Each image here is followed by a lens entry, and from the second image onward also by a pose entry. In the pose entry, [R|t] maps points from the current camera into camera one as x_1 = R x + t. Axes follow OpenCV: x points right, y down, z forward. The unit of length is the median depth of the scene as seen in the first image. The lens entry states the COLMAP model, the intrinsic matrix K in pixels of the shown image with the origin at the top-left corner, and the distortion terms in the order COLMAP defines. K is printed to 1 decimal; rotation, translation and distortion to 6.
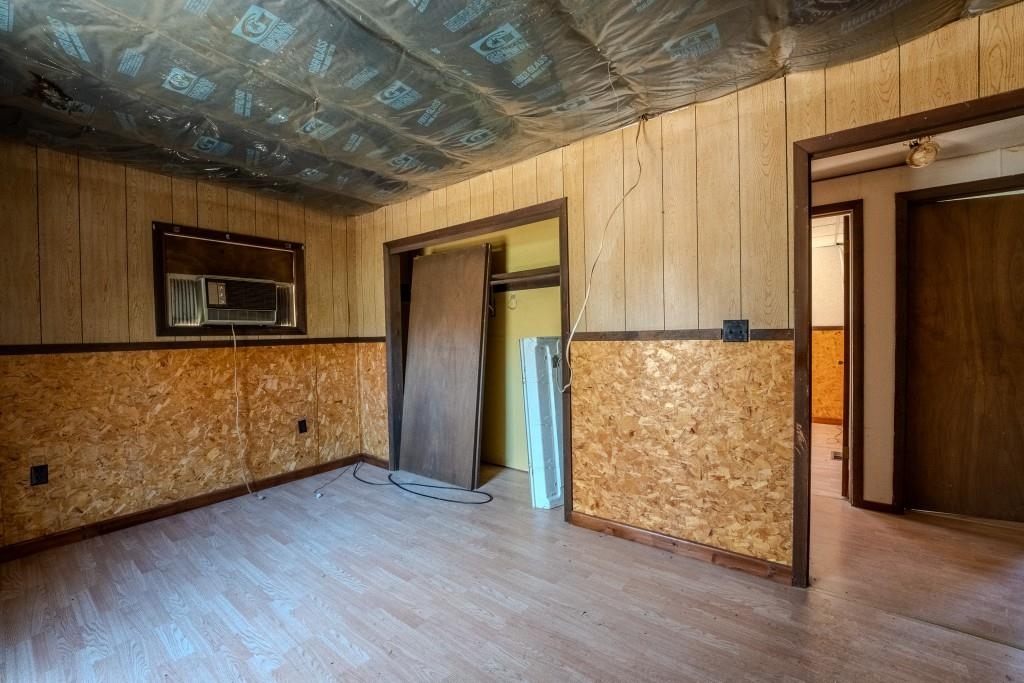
lens RADIAL K [[418.5, 0, 512.0], [0, 418.5, 341.5], [0, 0, 1]] dist [-0.019775, 0.000897]
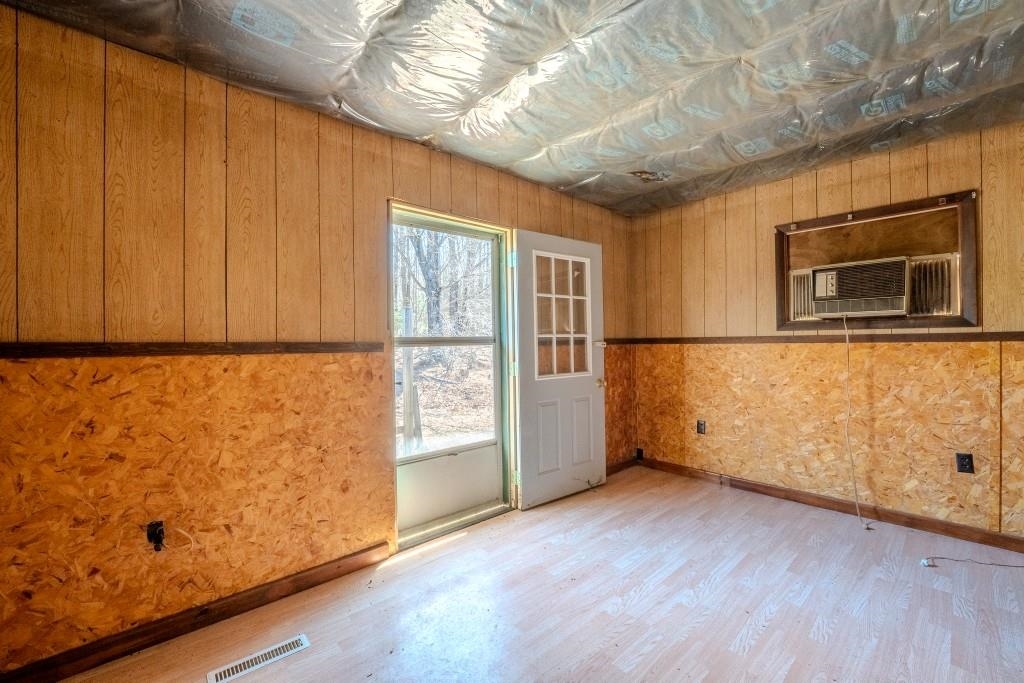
lens RADIAL K [[418.5, 0, 512.0], [0, 418.5, 341.5], [0, 0, 1]] dist [-0.019775, 0.000897]
pose [[-0.177074, 0.024692, -0.983888, 0.317387], [0.001974, 0.999692, 0.024733, -0.012081], [0.984195, 0.002437, -0.177069, 0.460951]]
